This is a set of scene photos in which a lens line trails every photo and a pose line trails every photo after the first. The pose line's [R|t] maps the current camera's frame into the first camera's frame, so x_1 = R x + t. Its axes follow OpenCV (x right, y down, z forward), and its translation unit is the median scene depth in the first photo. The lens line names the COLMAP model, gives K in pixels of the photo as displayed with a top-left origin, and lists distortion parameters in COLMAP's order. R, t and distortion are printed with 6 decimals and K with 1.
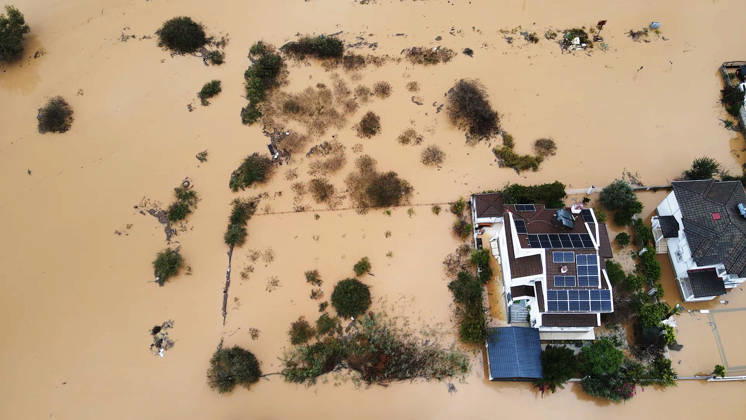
lens RADIAL K [[545.6, 0, 371.6], [0, 545.6, 206.8], [0, 0, 1]] dist [0.113945, -0.204731]
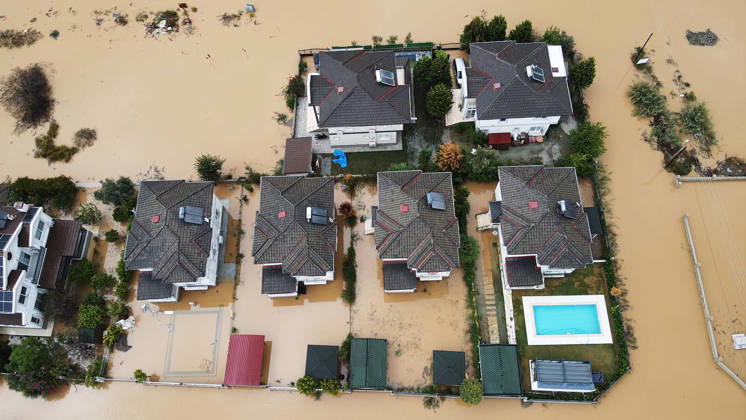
lens RADIAL K [[545.6, 0, 365.3], [0, 545.6, 213.0], [0, 0, 1]] dist [0.113945, -0.204731]
pose [[0.998277, 0.029979, -0.050440, 0.566537], [-0.025611, 0.996041, 0.085132, -0.046836], [0.052793, -0.083693, 0.995092, 0.026663]]
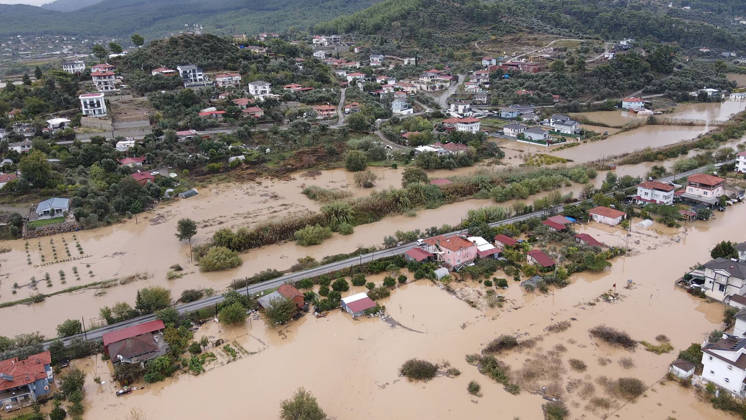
lens RADIAL K [[545.6, 0, 371.5], [0, 545.6, 204.8], [0, 0, 1]] dist [0.113945, -0.204731]
pose [[0.849803, -0.172632, 0.498029, -0.782558], [0.477694, 0.651622, -0.589235, 0.125946], [-0.222806, 0.738639, 0.636216, -0.106612]]
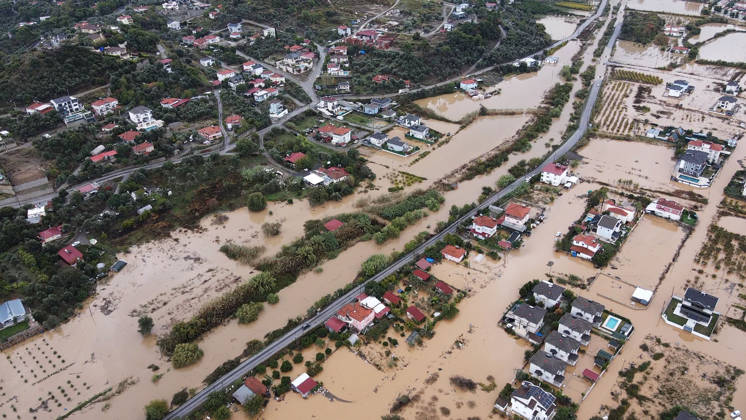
lens RADIAL K [[545.6, 0, 373.4], [0, 545.6, 209.1], [0, 0, 1]] dist [0.113945, -0.204731]
pose [[0.673110, -0.370452, 0.640069, -1.032468], [0.664576, 0.682691, -0.303762, -0.157620], [-0.324440, 0.629840, 0.705720, -0.879208]]
